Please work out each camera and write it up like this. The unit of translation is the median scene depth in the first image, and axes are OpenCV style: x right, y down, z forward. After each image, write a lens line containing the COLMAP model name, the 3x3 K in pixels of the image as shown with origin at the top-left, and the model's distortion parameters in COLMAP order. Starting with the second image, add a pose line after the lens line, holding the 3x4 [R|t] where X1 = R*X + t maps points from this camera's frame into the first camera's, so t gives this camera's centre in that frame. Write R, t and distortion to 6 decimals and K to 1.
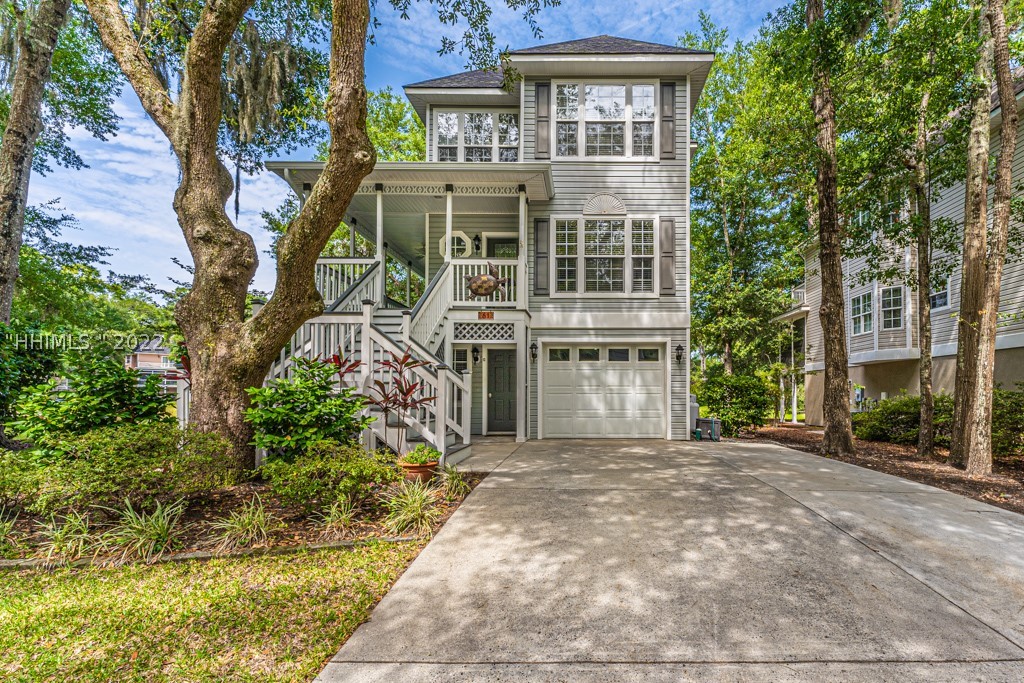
lens RADIAL K [[432.6, 0, 513.3], [0, 432.6, 388.8], [0, 0, 1]] dist [0.000522, -0.000113]
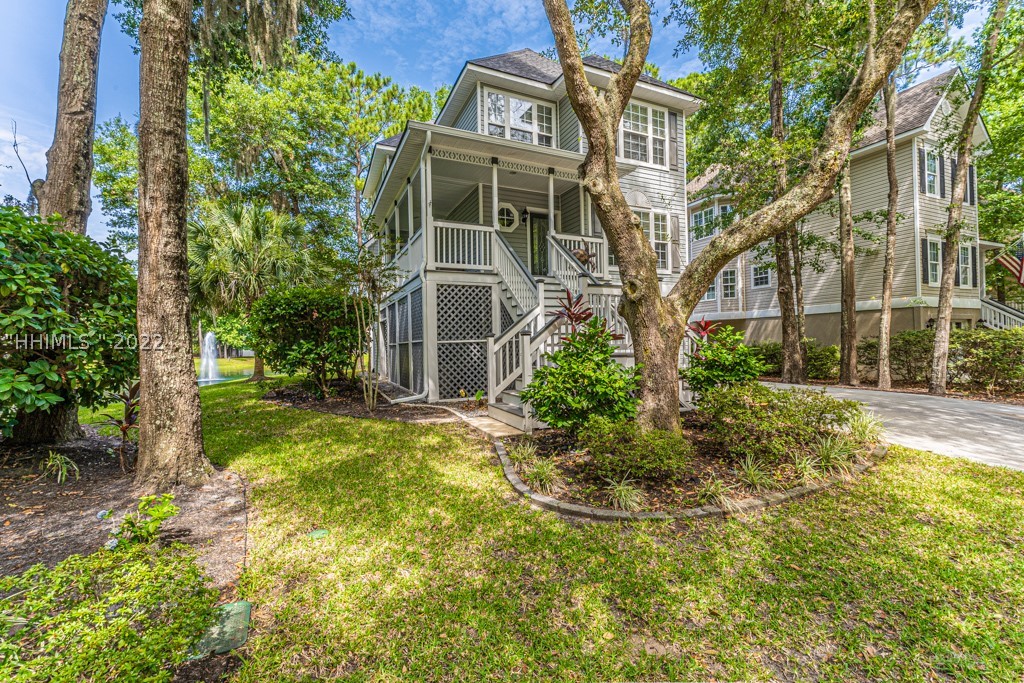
lens RADIAL K [[430.3, 0, 512.0], [0, 430.3, 341.5], [0, 0, 1]] dist [-0.001387, -0.000137]
pose [[0.910291, -0.020694, 0.413452, -0.640652], [0.024836, 0.999681, -0.004644, -0.012474], [-0.413224, 0.014496, 0.910514, 0.013216]]
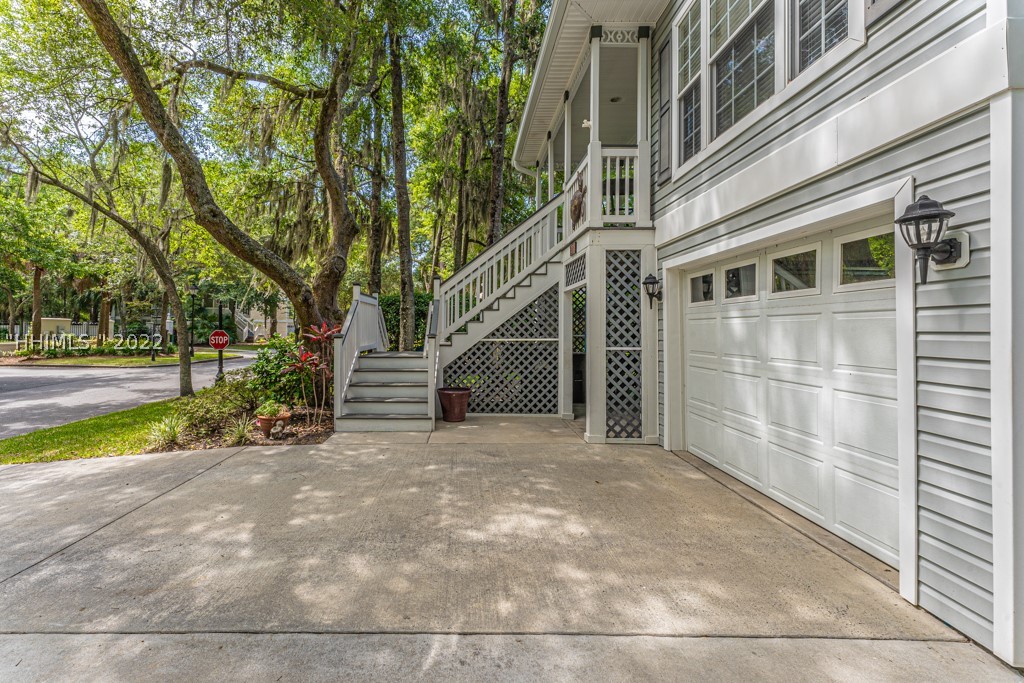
lens RADIAL K [[422.3, 0, 513.4], [0, 422.3, 324.4], [0, 0, 1]] dist [0.001029, 0.000173]
pose [[0.179616, -0.021332, -0.983506, 0.544919], [-0.005460, 0.999728, -0.022681, -0.029162], [0.983722, 0.009444, 0.179450, 0.732471]]
